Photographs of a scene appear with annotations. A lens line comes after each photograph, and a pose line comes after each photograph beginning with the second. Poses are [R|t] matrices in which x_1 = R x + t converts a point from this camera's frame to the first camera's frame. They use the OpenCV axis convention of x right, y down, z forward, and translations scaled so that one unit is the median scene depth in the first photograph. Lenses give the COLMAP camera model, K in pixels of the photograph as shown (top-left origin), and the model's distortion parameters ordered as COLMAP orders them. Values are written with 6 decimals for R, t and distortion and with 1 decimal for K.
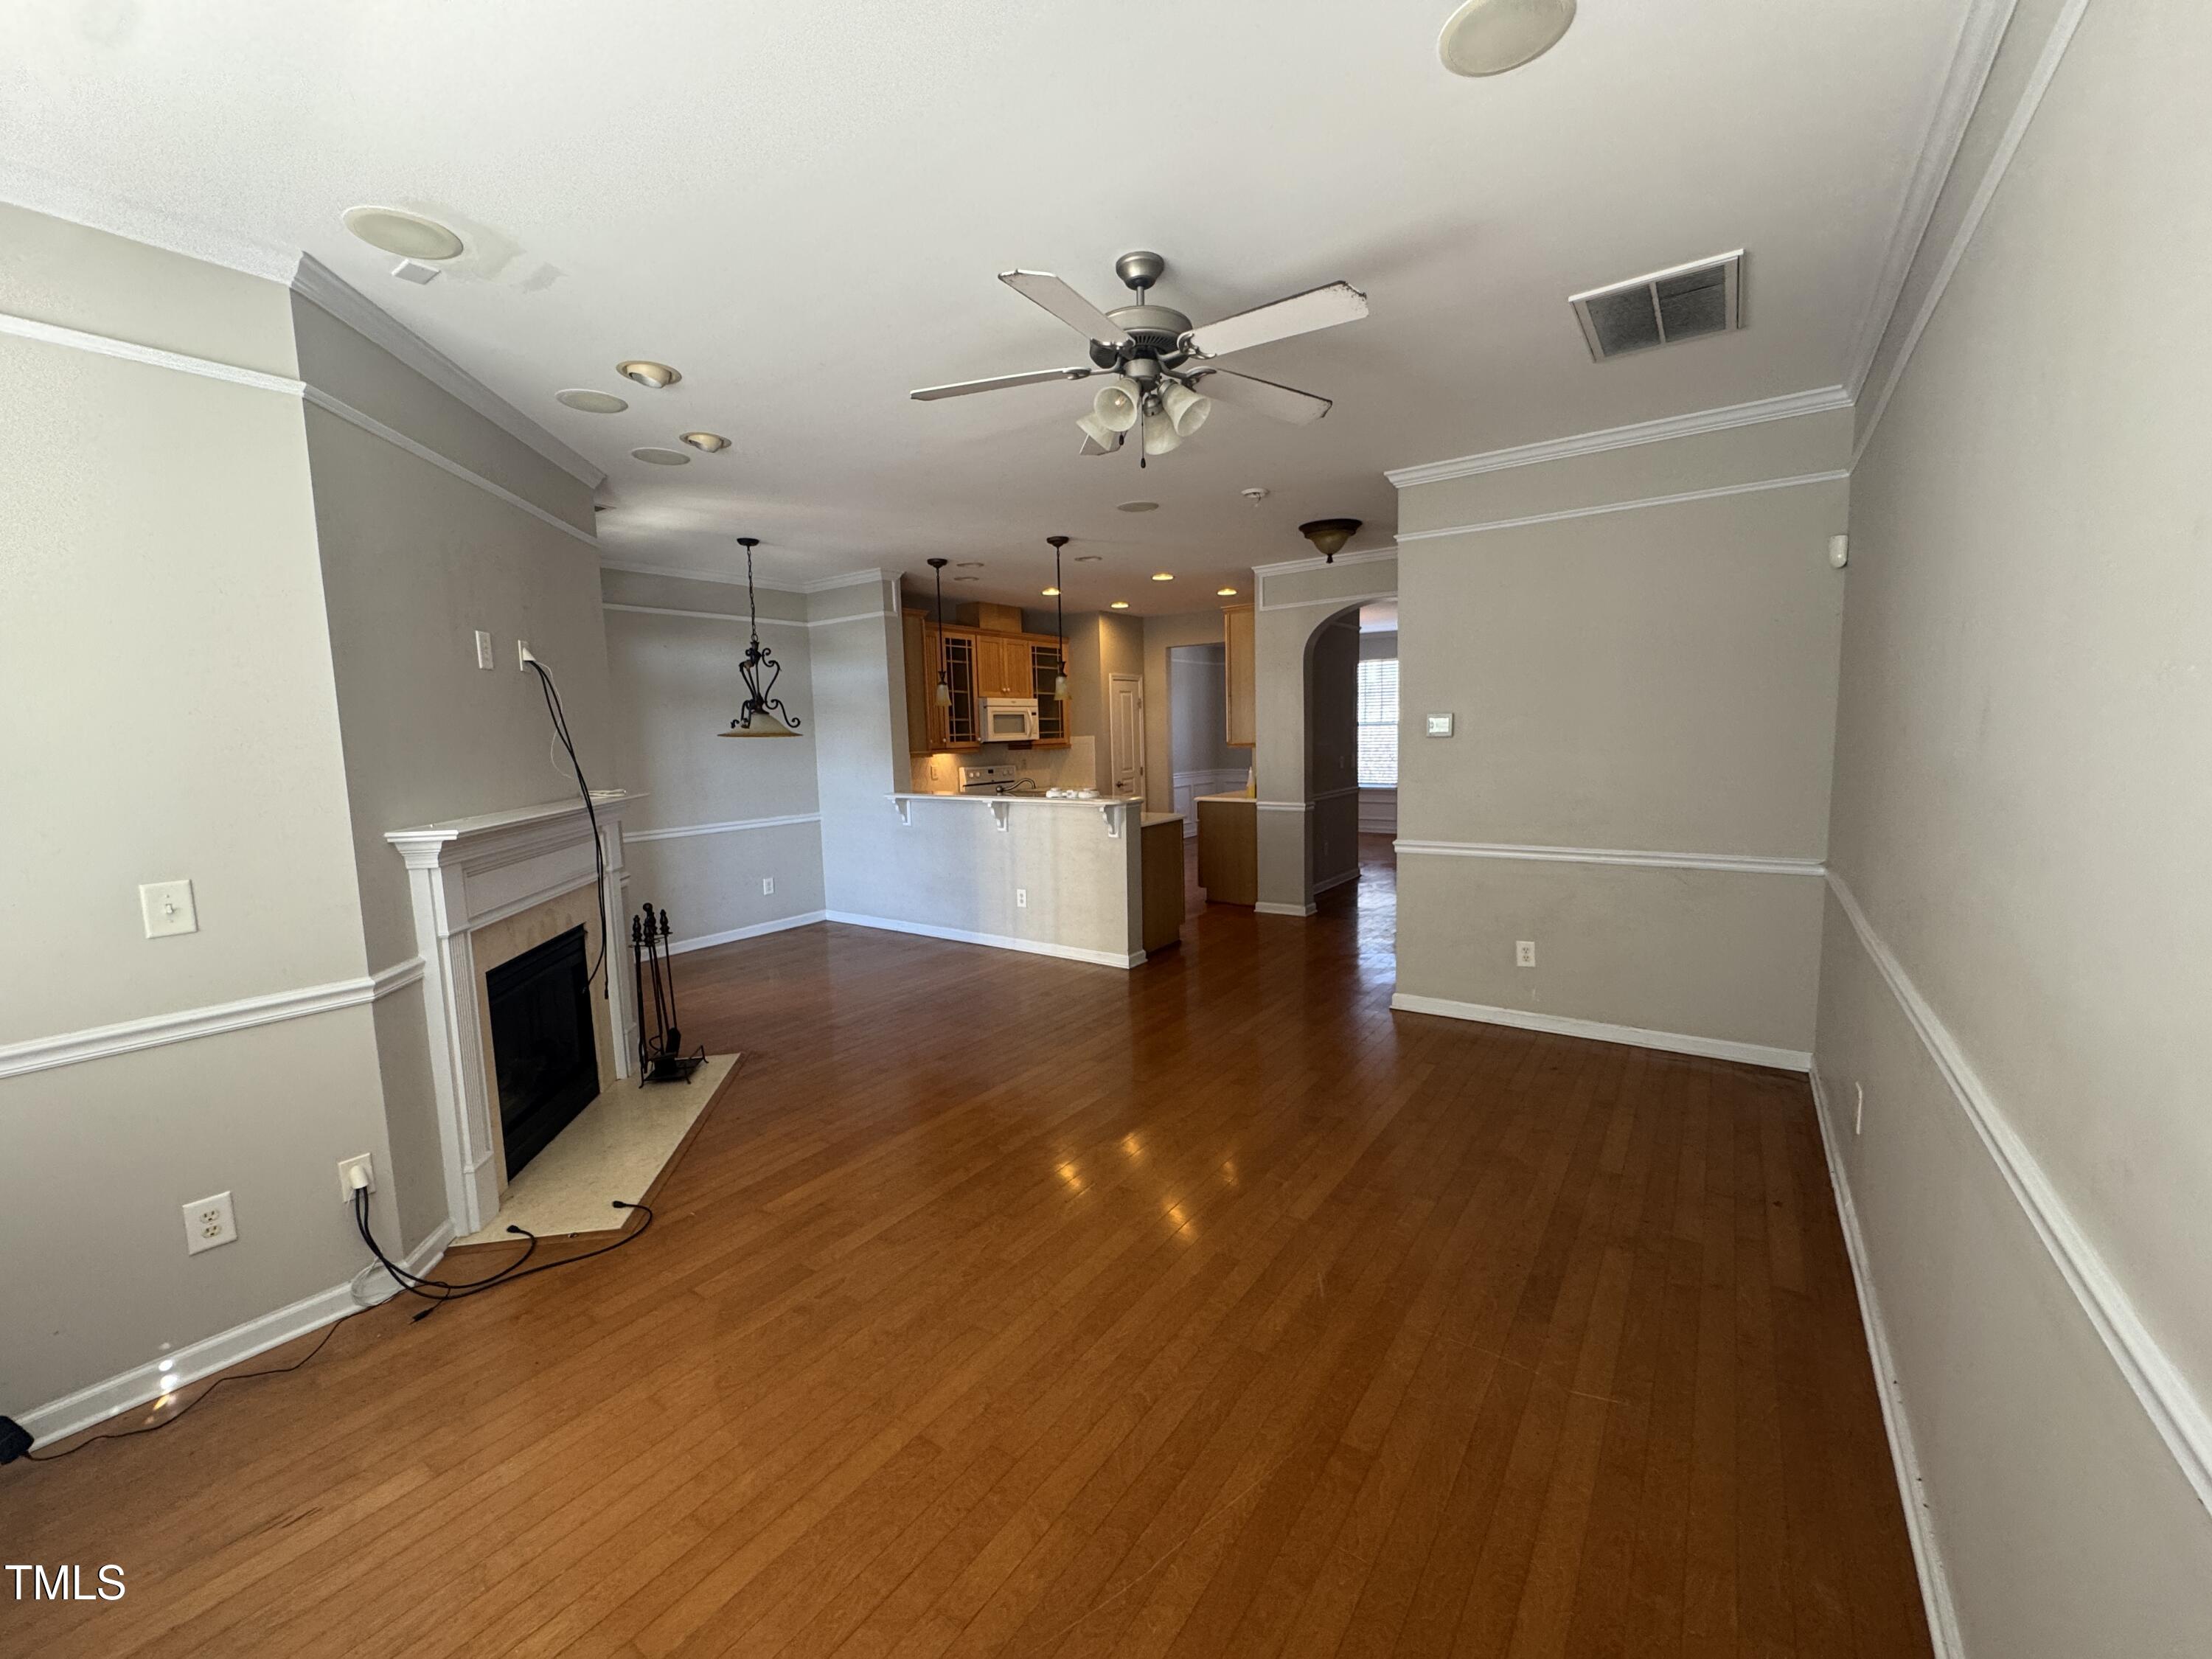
lens RADIAL K [[880.0, 0, 1106.0], [0, 880.0, 829.5], [0, 0, 1]] dist [-0.000767, 0.000018]
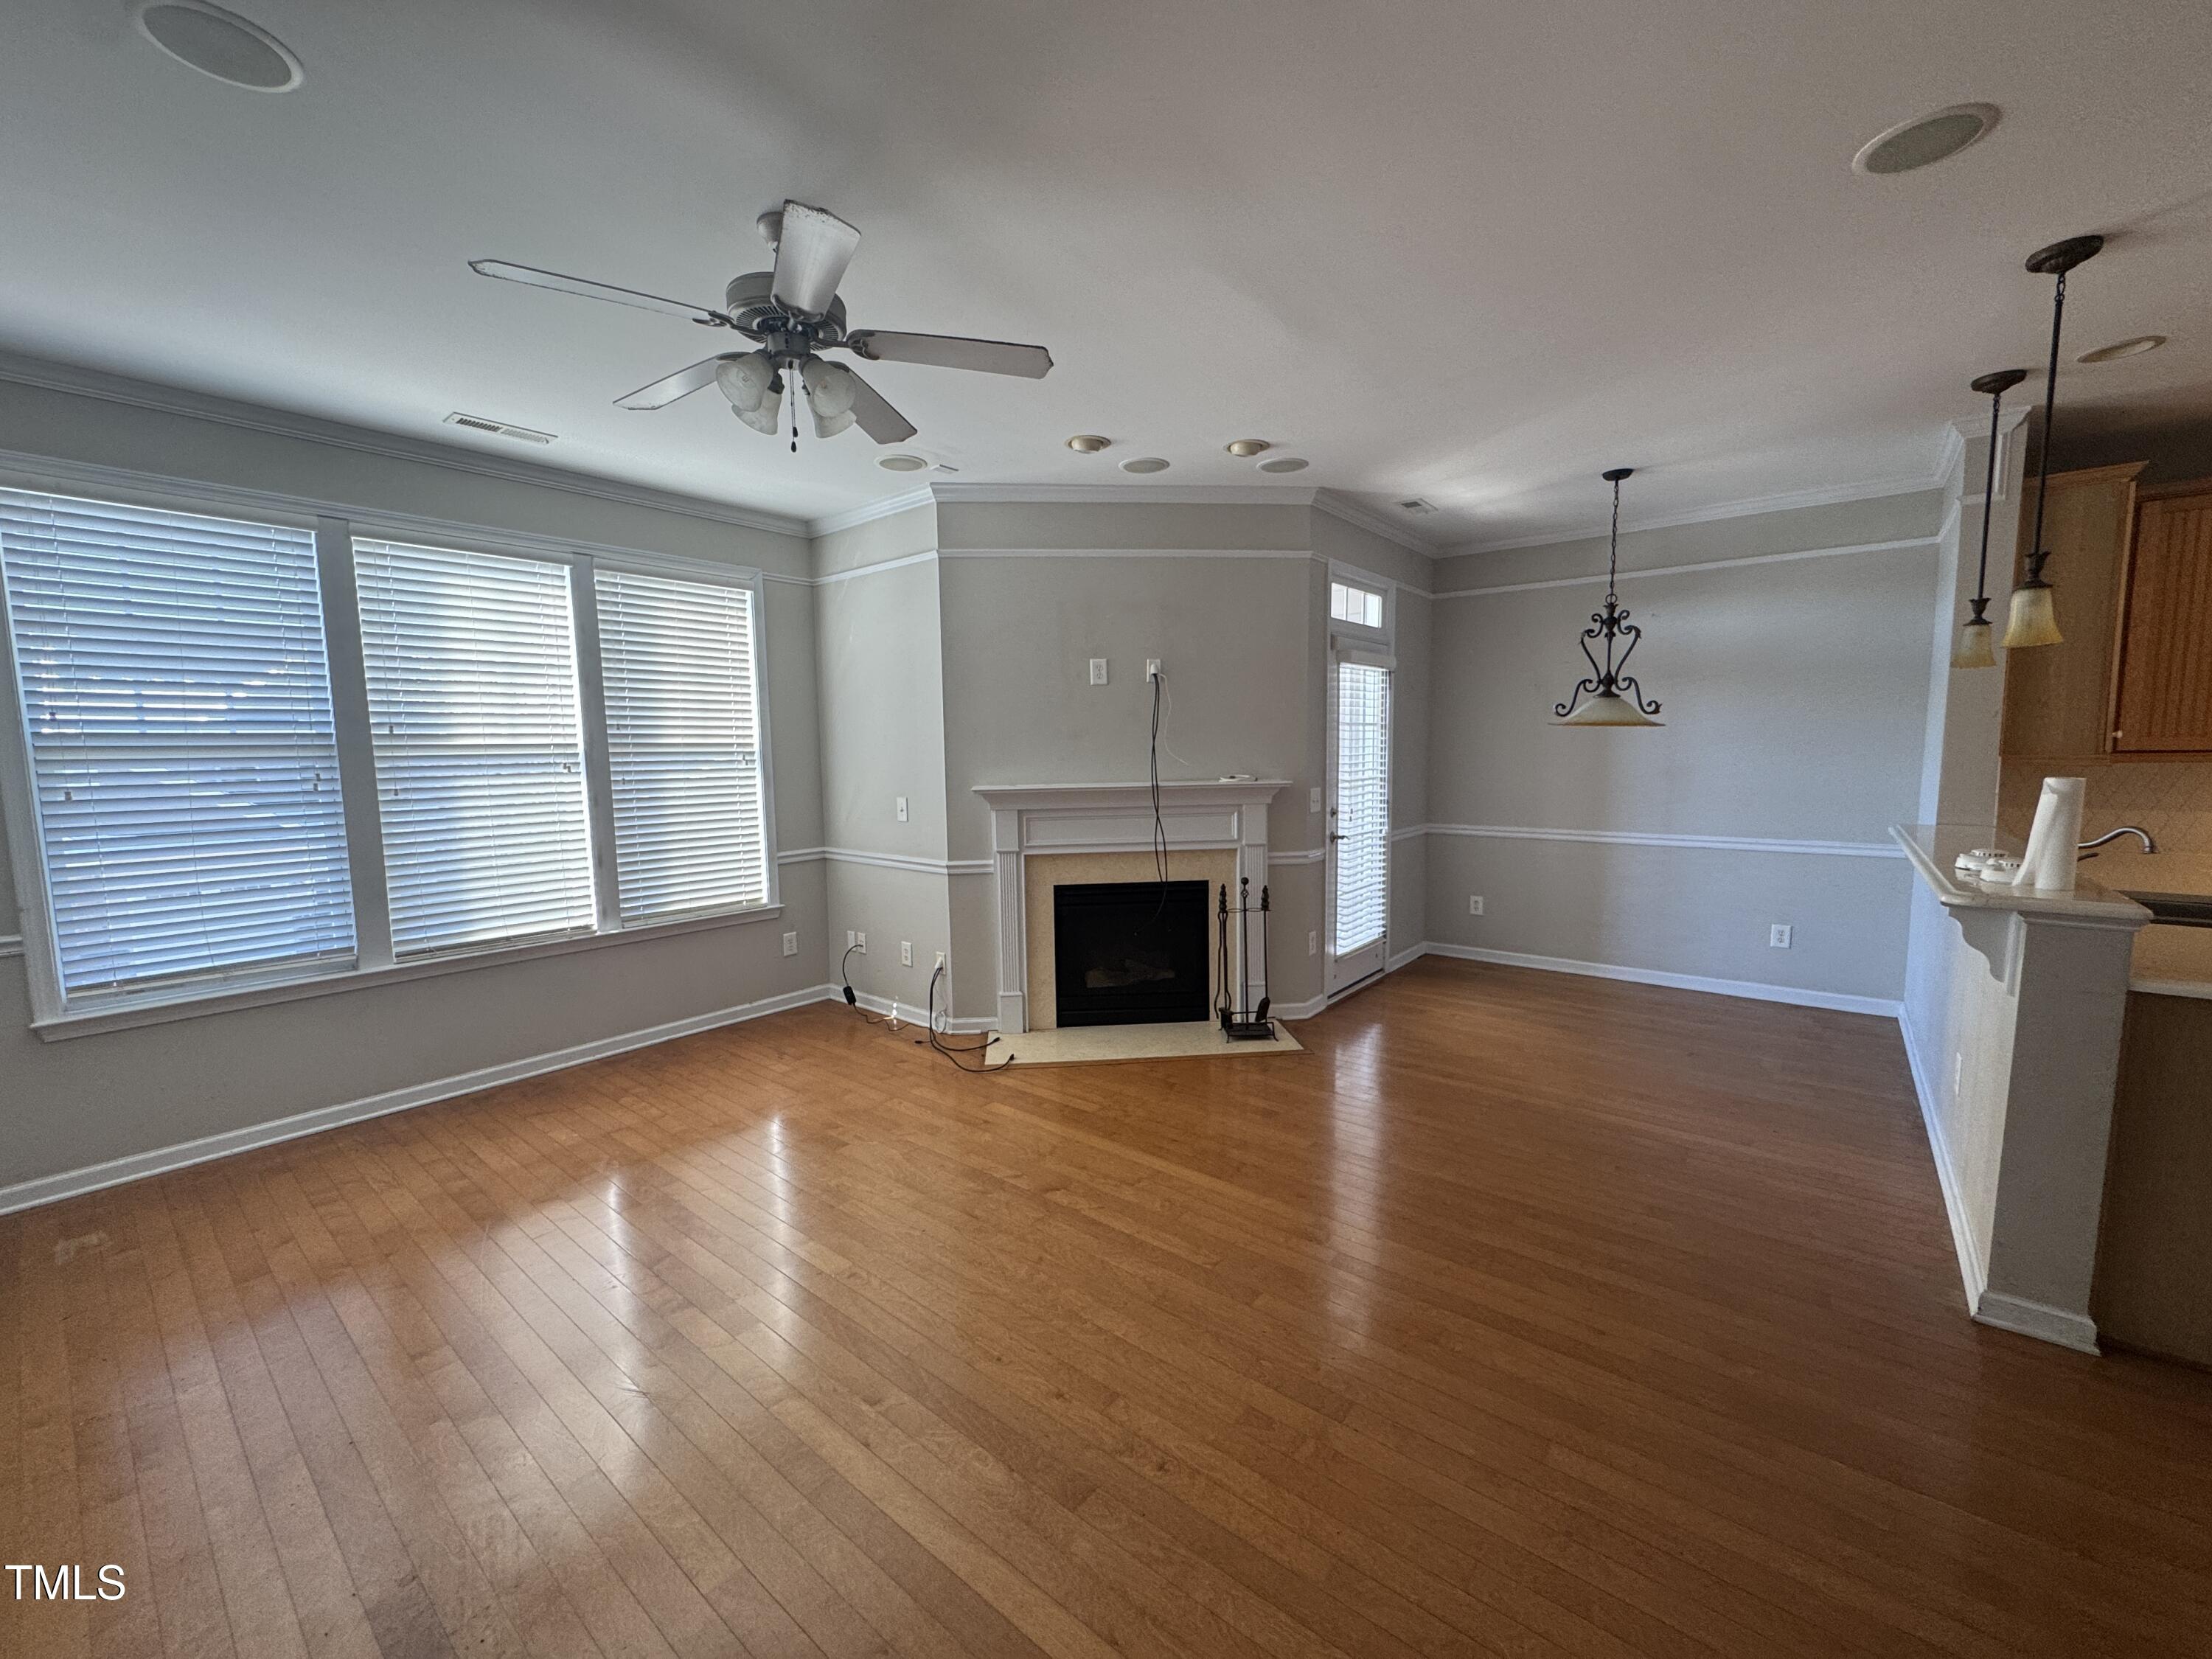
lens RADIAL K [[880.0, 0, 1106.0], [0, 880.0, 829.5], [0, 0, 1]] dist [-0.000767, 0.000018]
pose [[-0.067060, 0.123392, -0.990090, 0.421830], [-0.095933, 0.986928, 0.129495, -0.074333], [0.993126, 0.103667, -0.054346, 0.613907]]
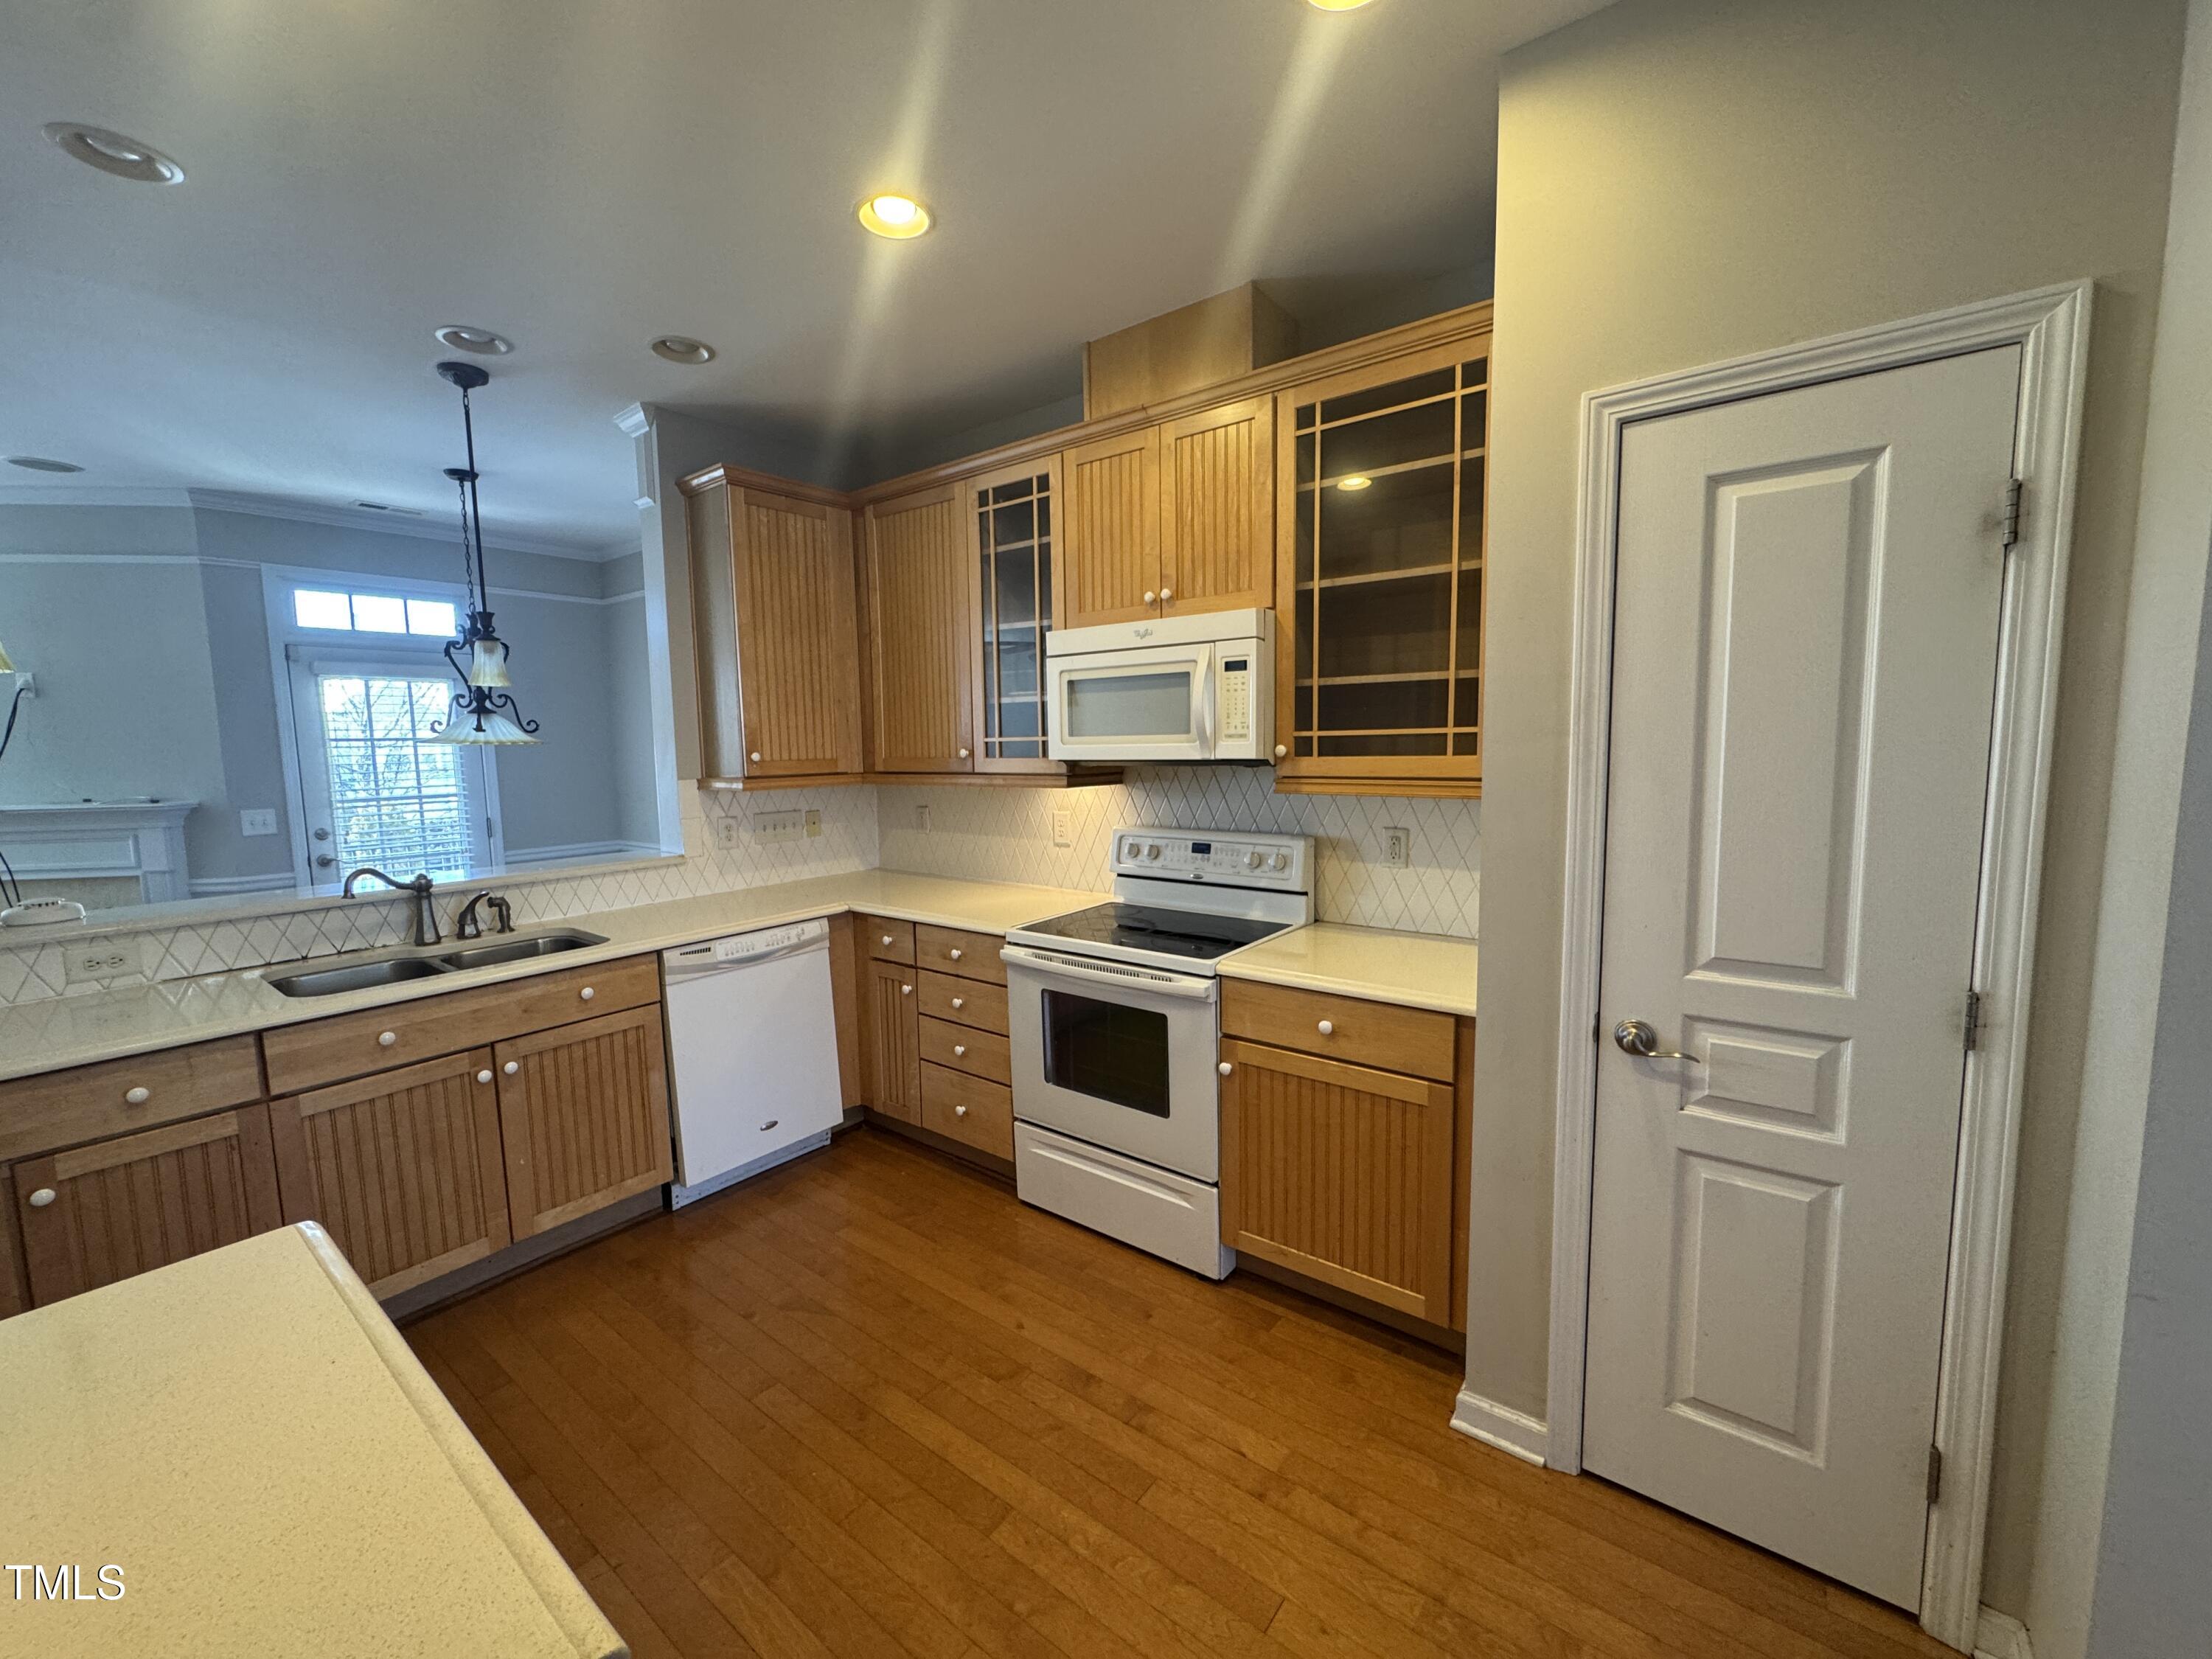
lens RADIAL K [[880.0, 0, 1106.0], [0, 880.0, 829.5], [0, 0, 1]] dist [-0.000767, 0.000018]
pose [[-0.038165, 0.124297, -0.991511, 0.320095], [-0.093784, 0.987409, 0.127393, -0.179580], [0.994861, 0.097850, -0.026027, 1.558003]]
